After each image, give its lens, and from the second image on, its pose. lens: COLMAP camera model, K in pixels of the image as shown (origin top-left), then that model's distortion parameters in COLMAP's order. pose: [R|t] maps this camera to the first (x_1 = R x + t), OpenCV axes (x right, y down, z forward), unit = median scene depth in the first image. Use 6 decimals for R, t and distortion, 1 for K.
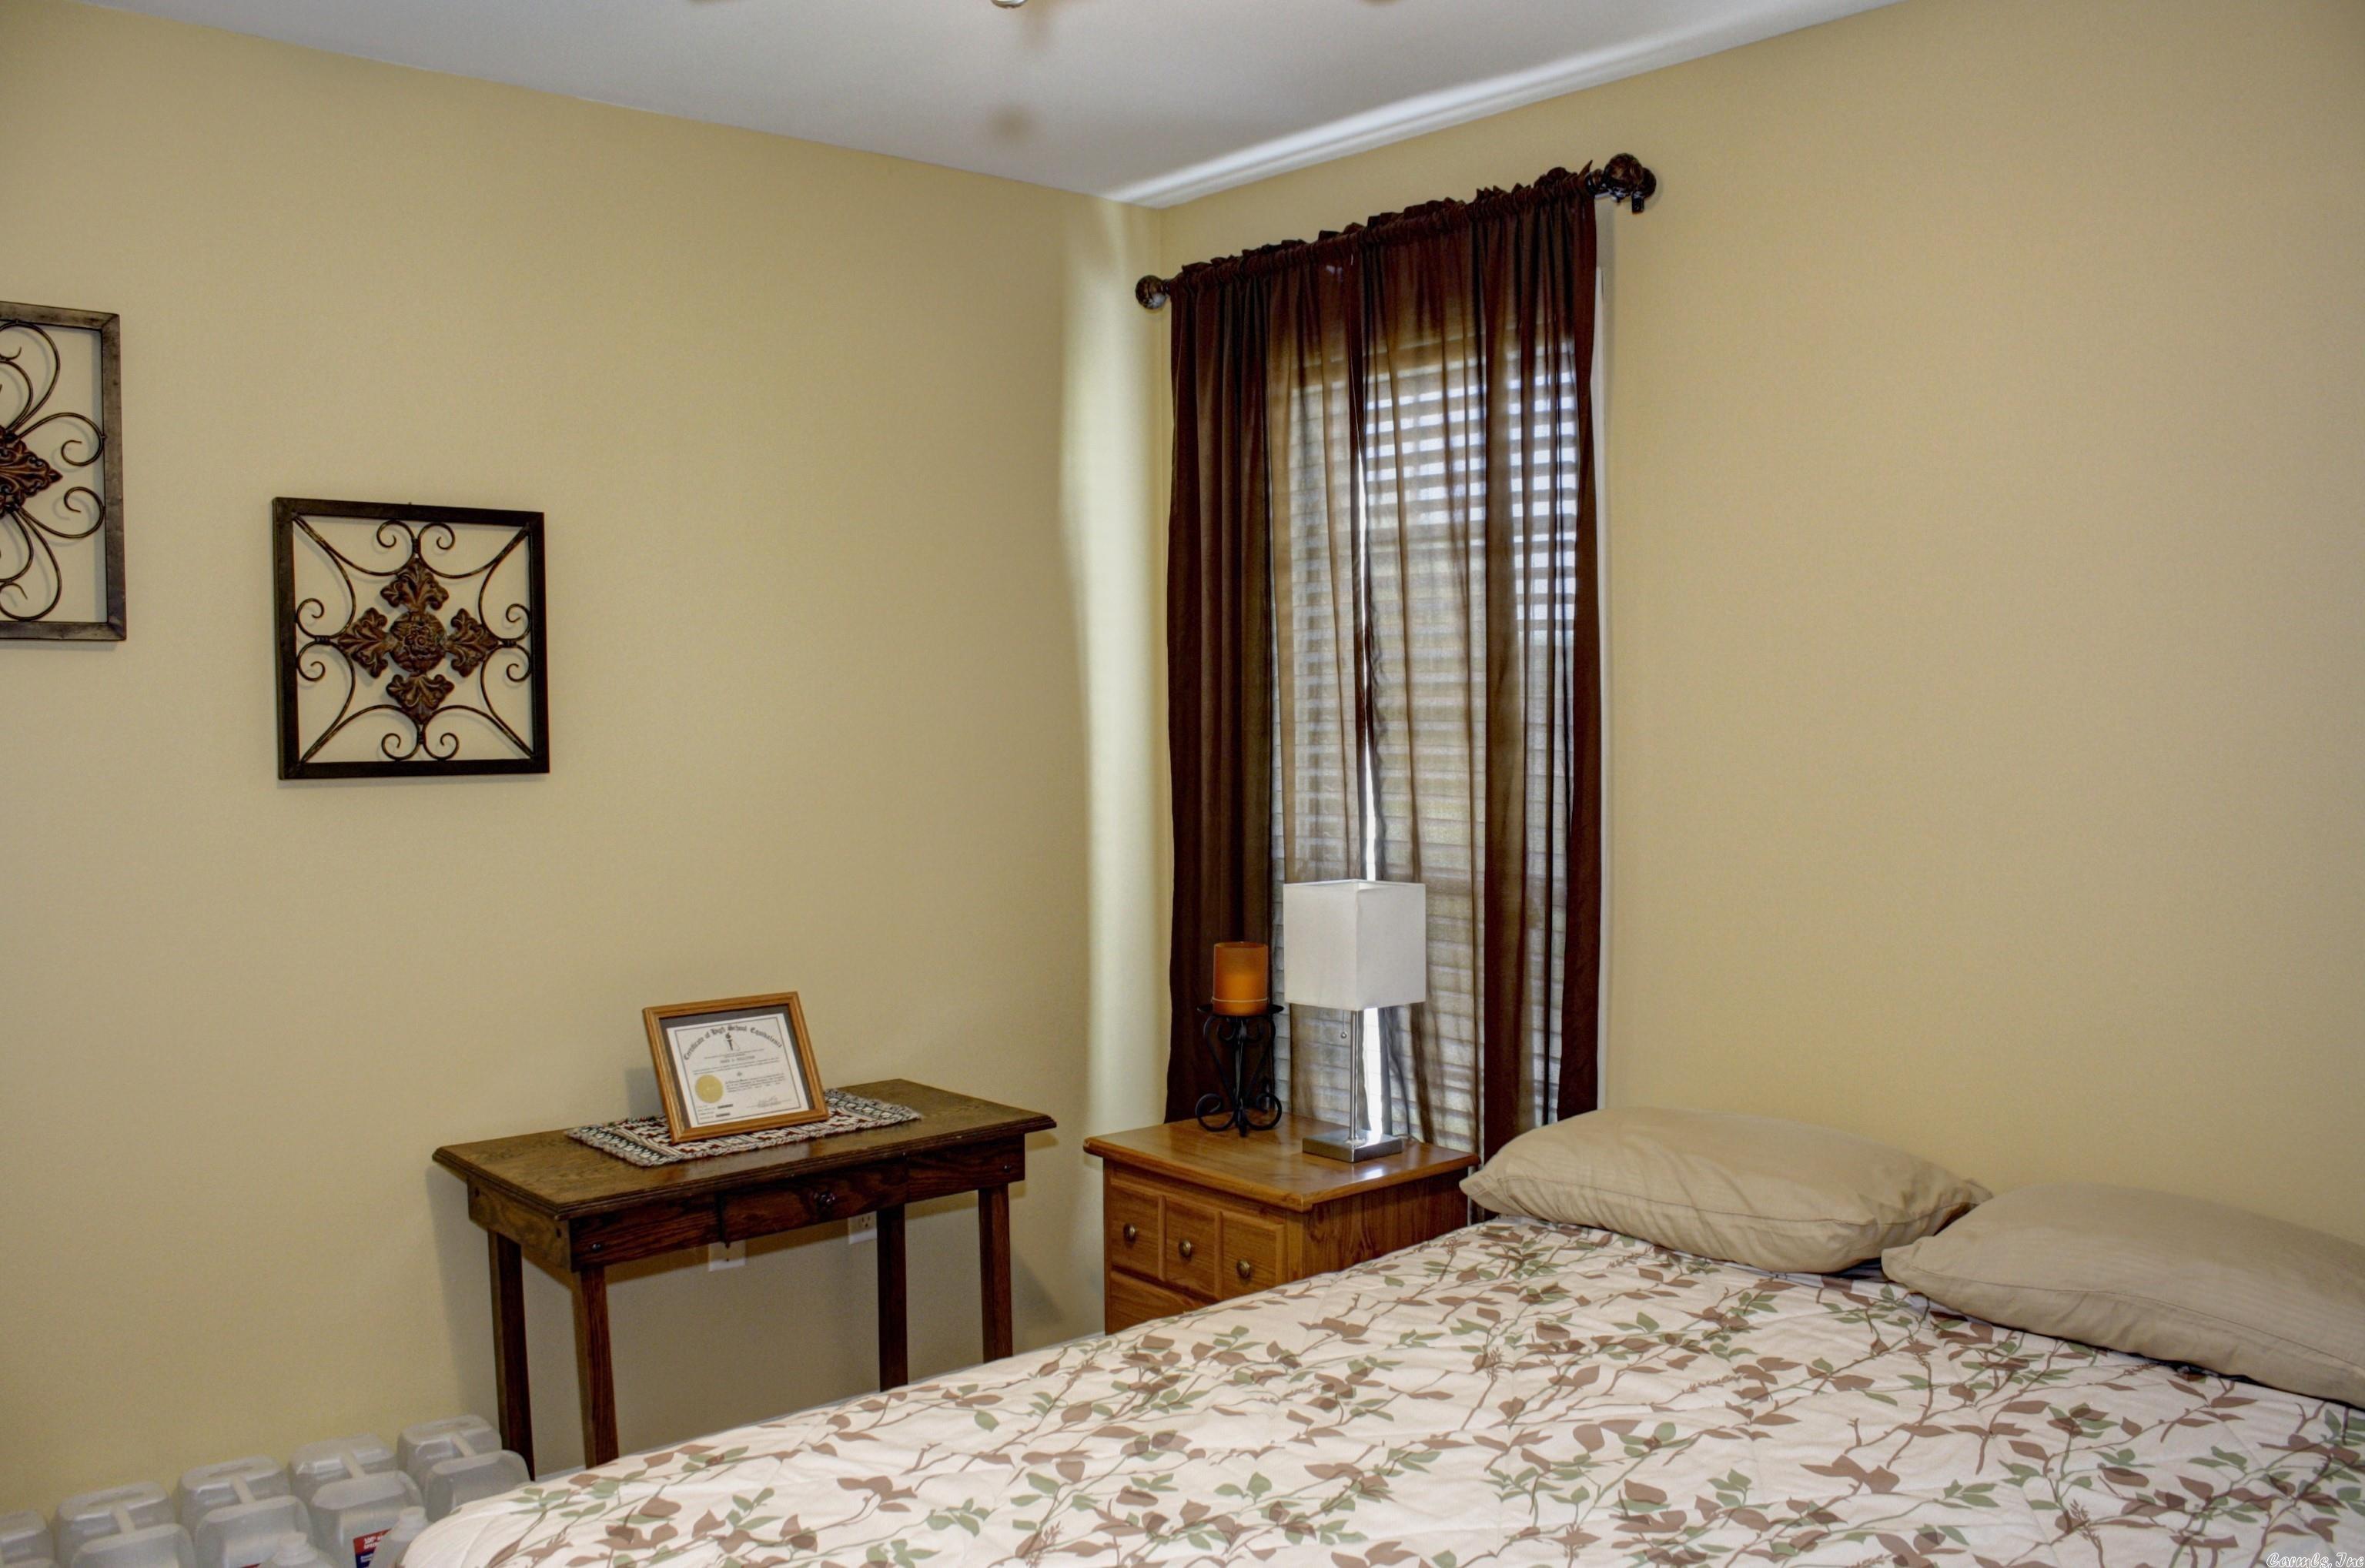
lens RADIAL K [[1974.6, 0, 1187.3], [0, 1974.6, 791.8], [0, 0, 1]] dist [-0.157835, 0.130772]
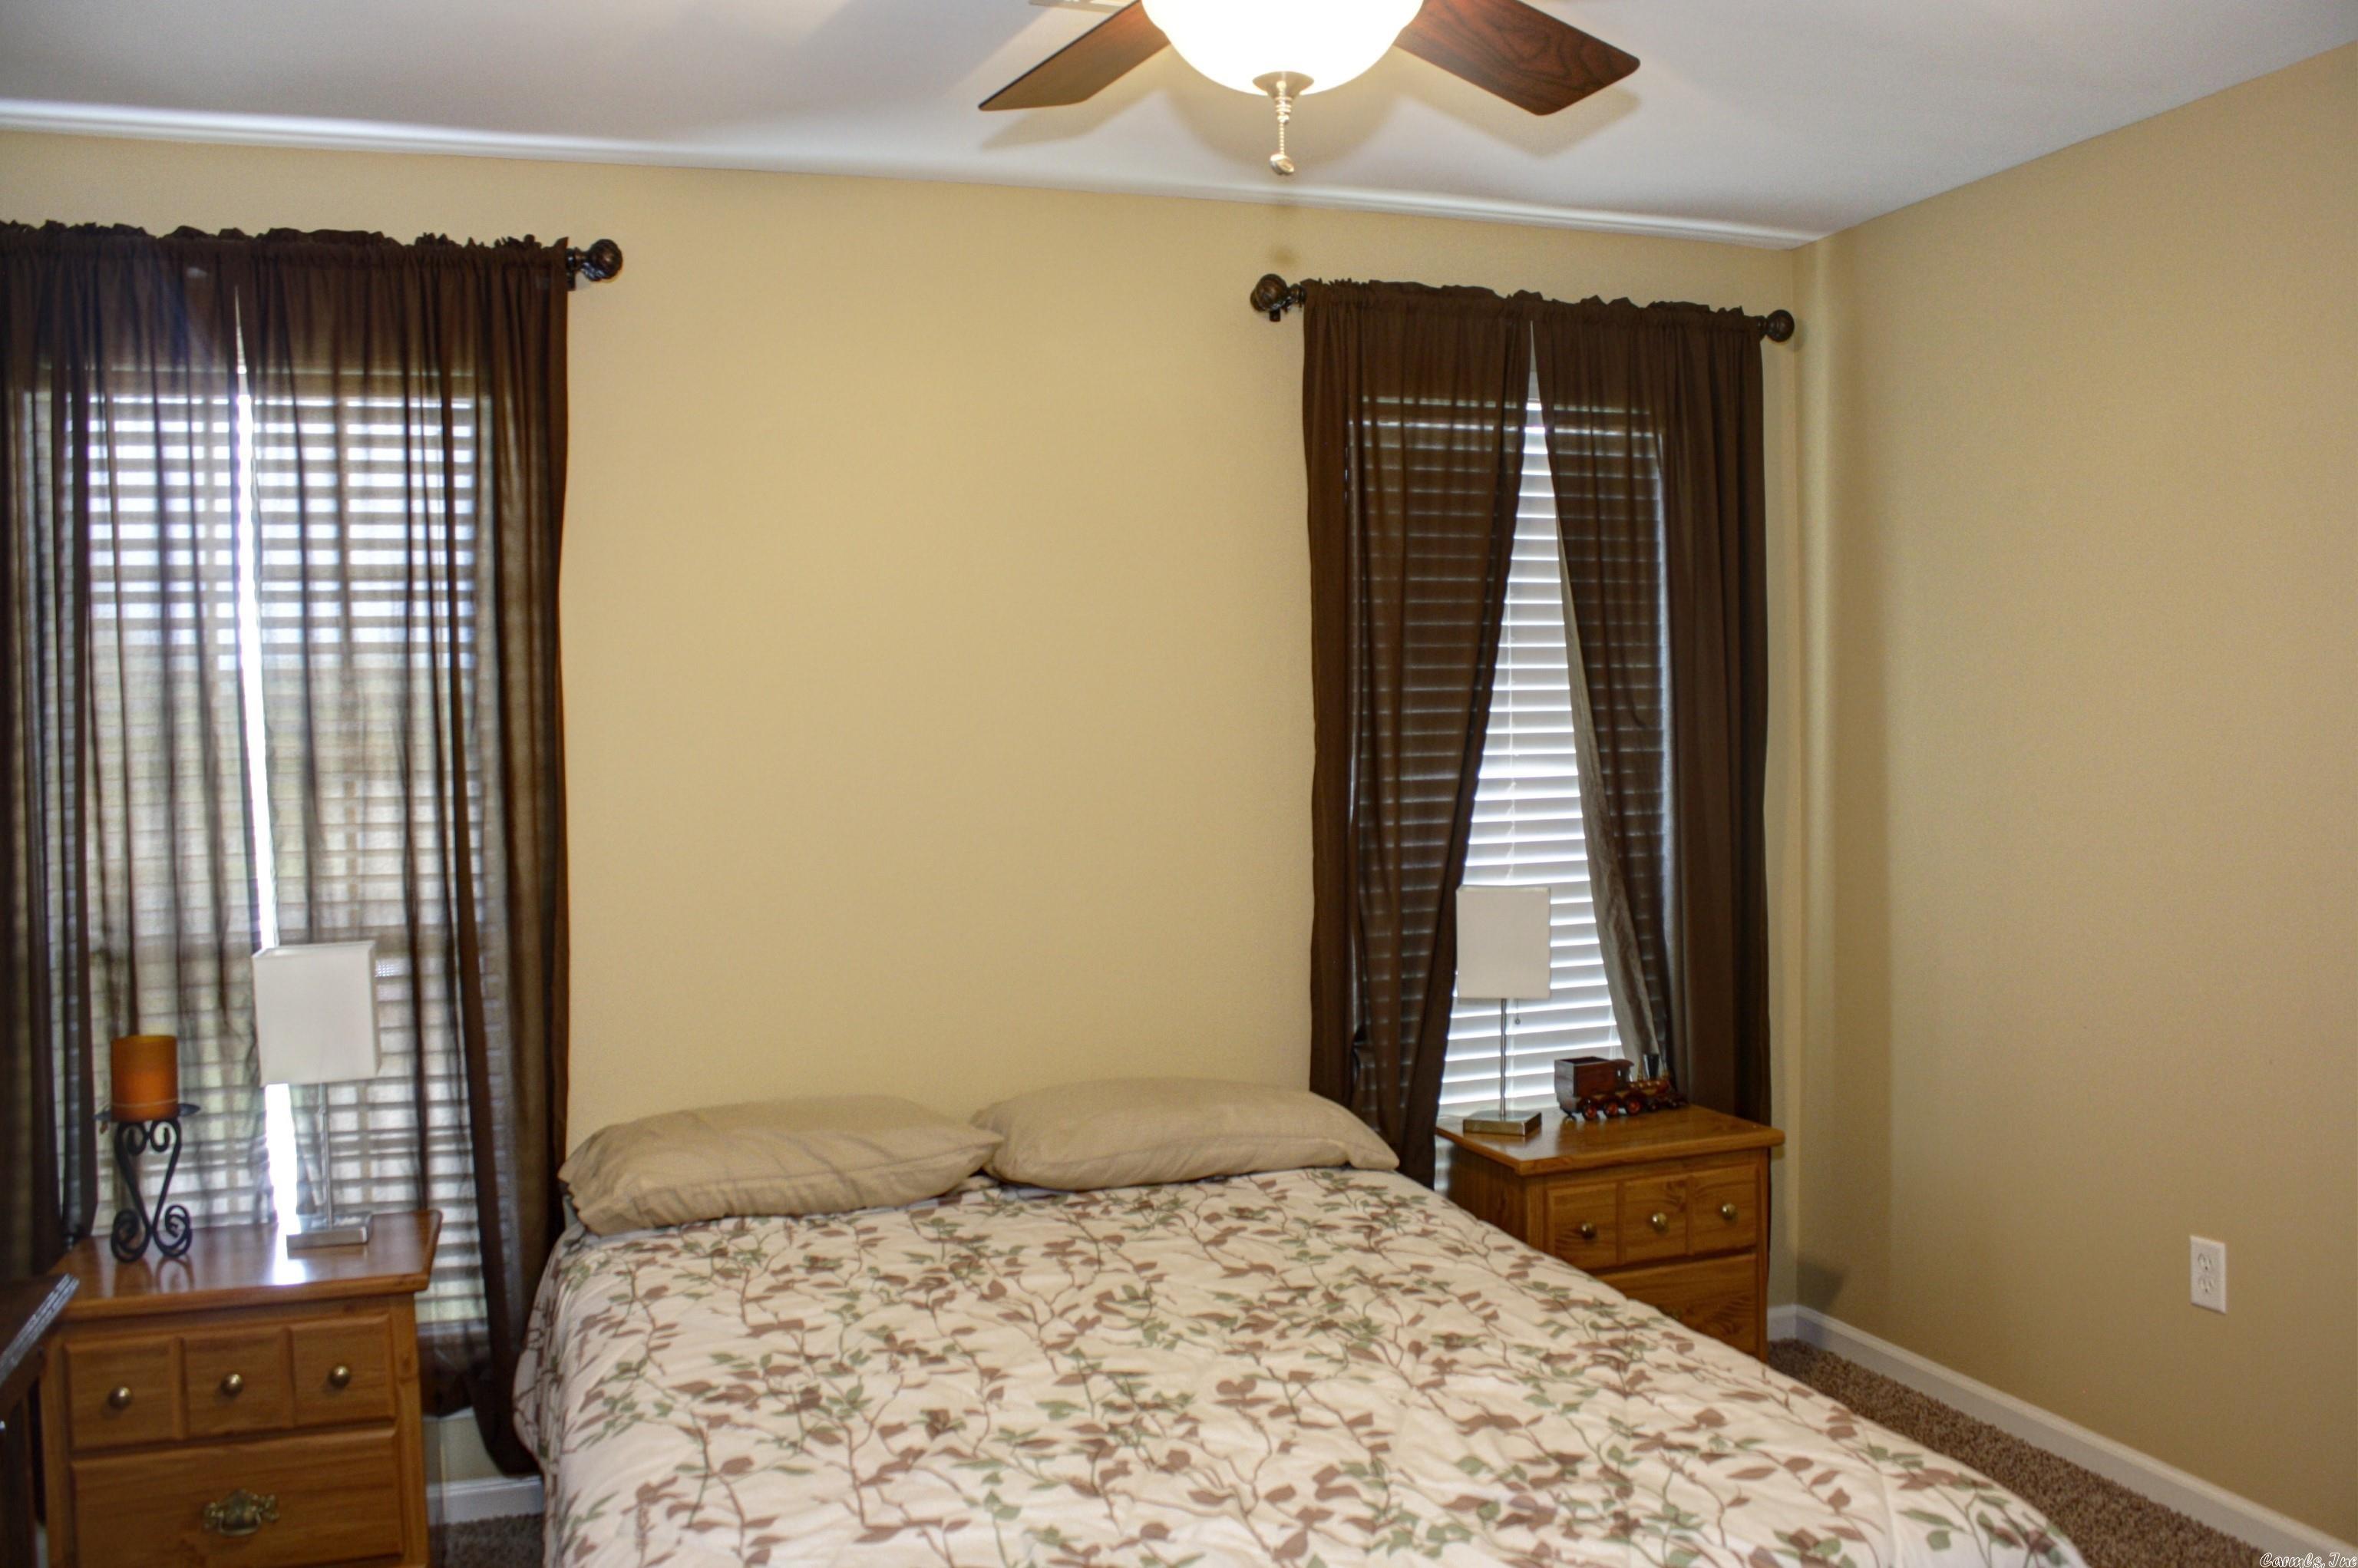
lens RADIAL K [[1968.8, 0, 1186.3], [0, 1968.8, 773.7], [0, 0, 1]] dist [-0.157835, 0.130772]
pose [[0.382547, -0.024282, 0.923617, -0.855602], [0.060655, 0.998158, 0.001120, -0.016185], [-0.921943, 0.055593, 0.383316, 0.393030]]
